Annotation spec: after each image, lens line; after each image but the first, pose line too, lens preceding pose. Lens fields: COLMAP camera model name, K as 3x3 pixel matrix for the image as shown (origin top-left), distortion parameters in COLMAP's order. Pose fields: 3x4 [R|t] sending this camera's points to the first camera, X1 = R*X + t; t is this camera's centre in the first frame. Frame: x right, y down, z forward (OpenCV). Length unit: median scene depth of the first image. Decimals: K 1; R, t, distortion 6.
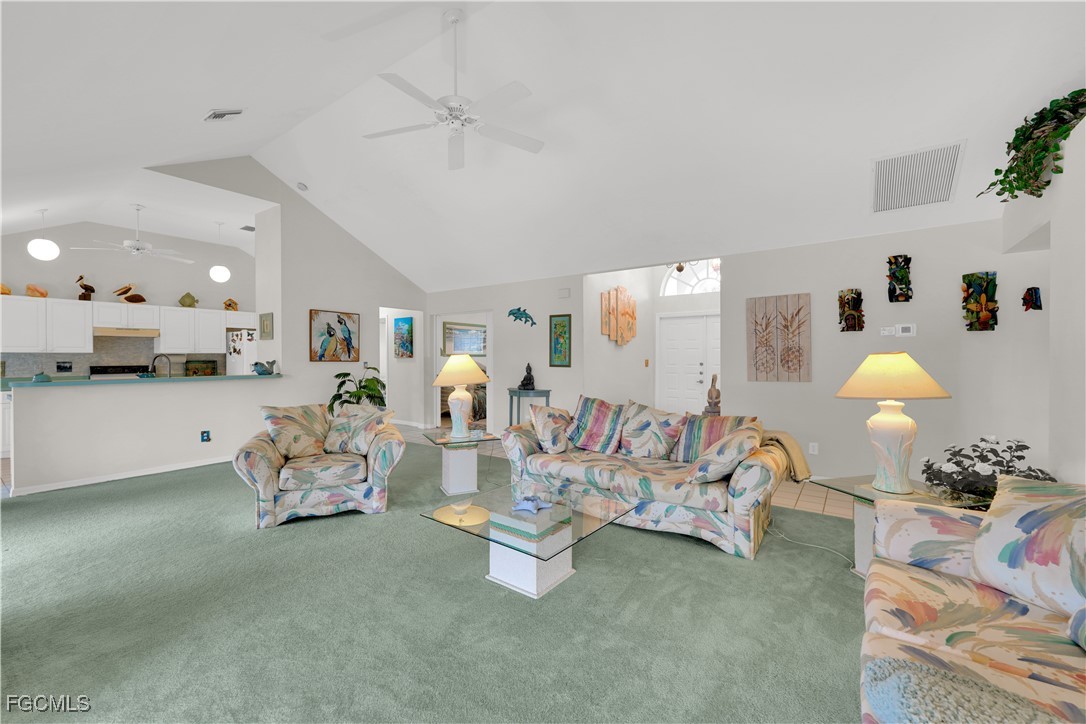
lens RADIAL K [[440.8, 0, 543.0], [0, 440.8, 358.7], [0, 0, 1]] dist [0.000102, -0.000124]
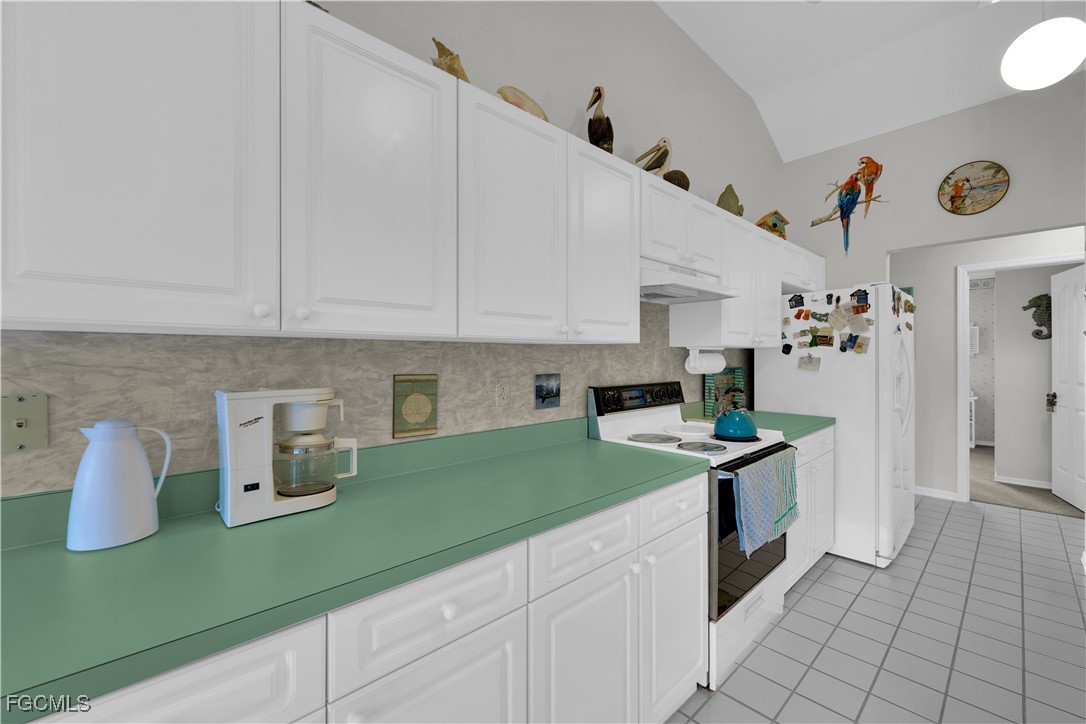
lens RADIAL K [[444.9, 0, 541.5], [0, 444.9, 358.0], [0, 0, 1]] dist [-0.000035, -0.000142]
pose [[0.980898, -0.001026, -0.194522, -1.014144], [0.000175, 0.999990, -0.004389, -0.002449], [0.194524, 0.004271, 0.980888, 0.687595]]
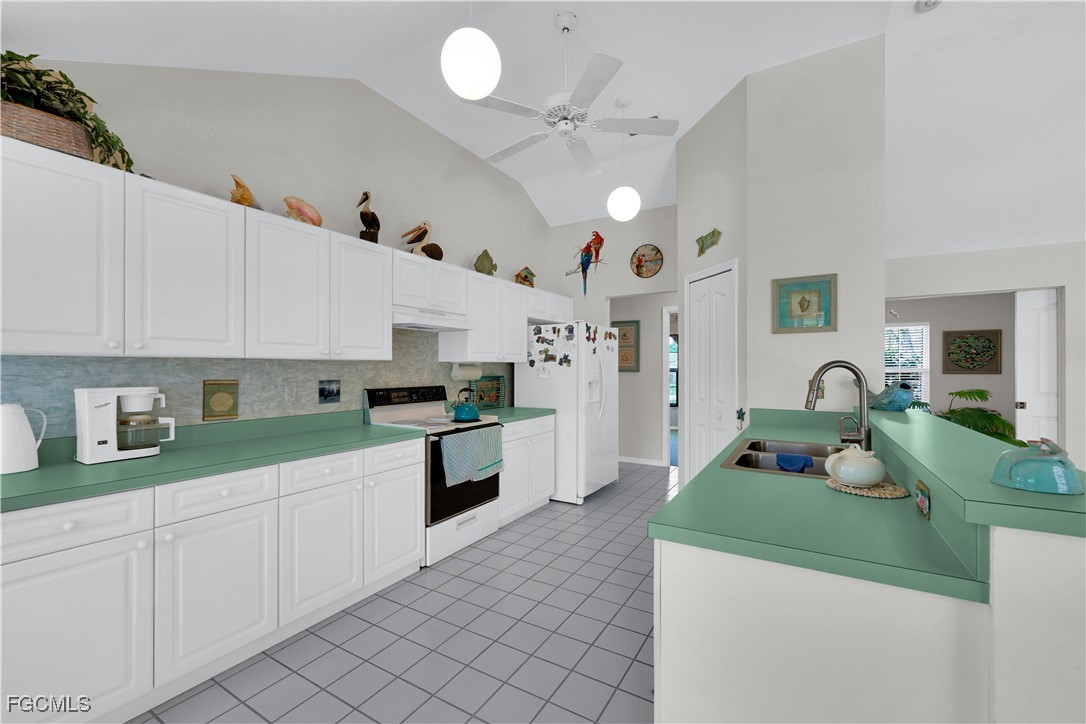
lens RADIAL K [[446.1, 0, 542.7], [0, 446.1, 367.3], [0, 0, 1]] dist [0.000644, -0.000046]
pose [[0.996525, 0.000378, 0.083297, -0.891834], [0.000303, 0.999967, -0.008168, -0.002204], [-0.083298, 0.008165, 0.996491, 0.517232]]
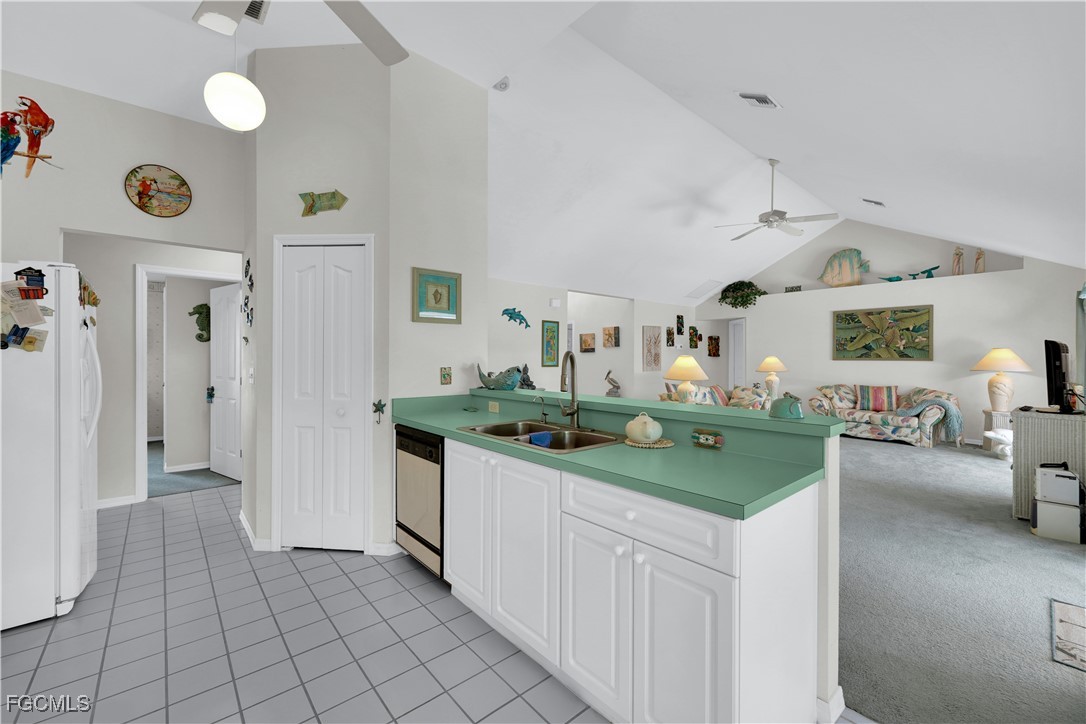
lens RADIAL K [[440.8, 0, 543.0], [0, 440.8, 358.7], [0, 0, 1]] dist [0.000102, -0.000124]
pose [[0.230443, -0.000785, 0.973086, -1.025815], [0.002247, 0.999997, 0.000275, -0.002488], [-0.973083, 0.002123, 0.230444, 0.725064]]
